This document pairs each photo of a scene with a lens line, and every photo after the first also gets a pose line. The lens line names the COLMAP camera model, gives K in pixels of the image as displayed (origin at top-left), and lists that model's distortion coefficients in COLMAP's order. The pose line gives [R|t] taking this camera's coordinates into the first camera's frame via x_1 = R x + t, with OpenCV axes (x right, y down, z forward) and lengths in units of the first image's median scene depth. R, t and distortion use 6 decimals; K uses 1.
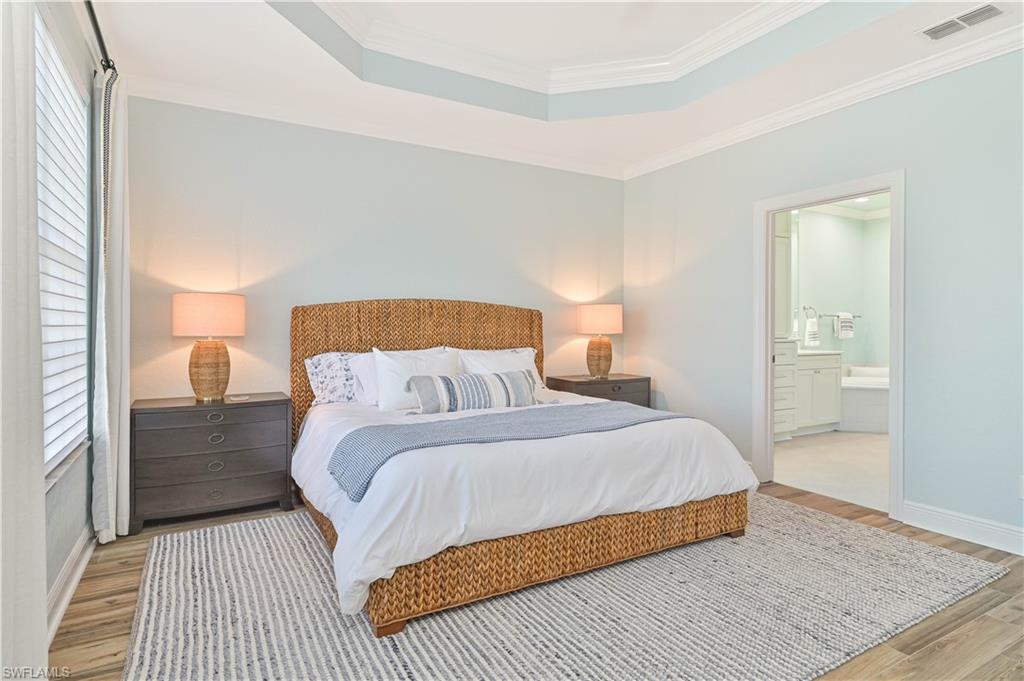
lens RADIAL K [[560.2, 0, 513.5], [0, 560.2, 329.5], [0, 0, 1]] dist [0.004643, -0.000074]
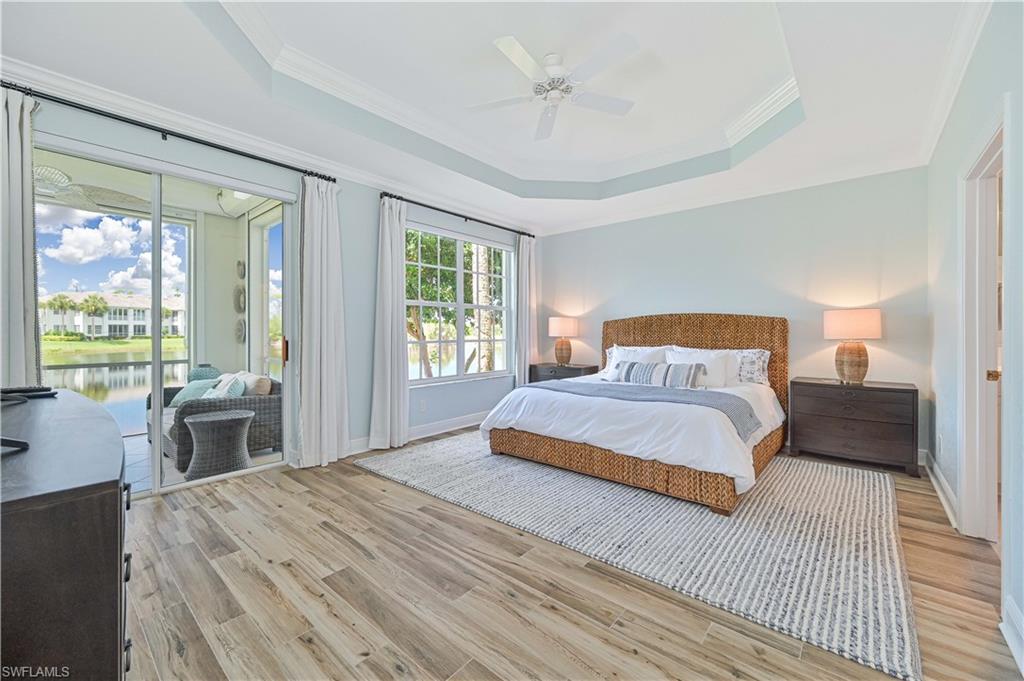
lens RADIAL K [[405.7, 0, 511.2], [0, 405.7, 332.9], [0, 0, 1]] dist [0.008088, -0.000203]
pose [[0.331938, 0.000520, -0.943301, 0.805738], [-0.004931, 0.999987, -0.001184, 0.001055], [0.943288, 0.005045, 0.331936, 0.246652]]
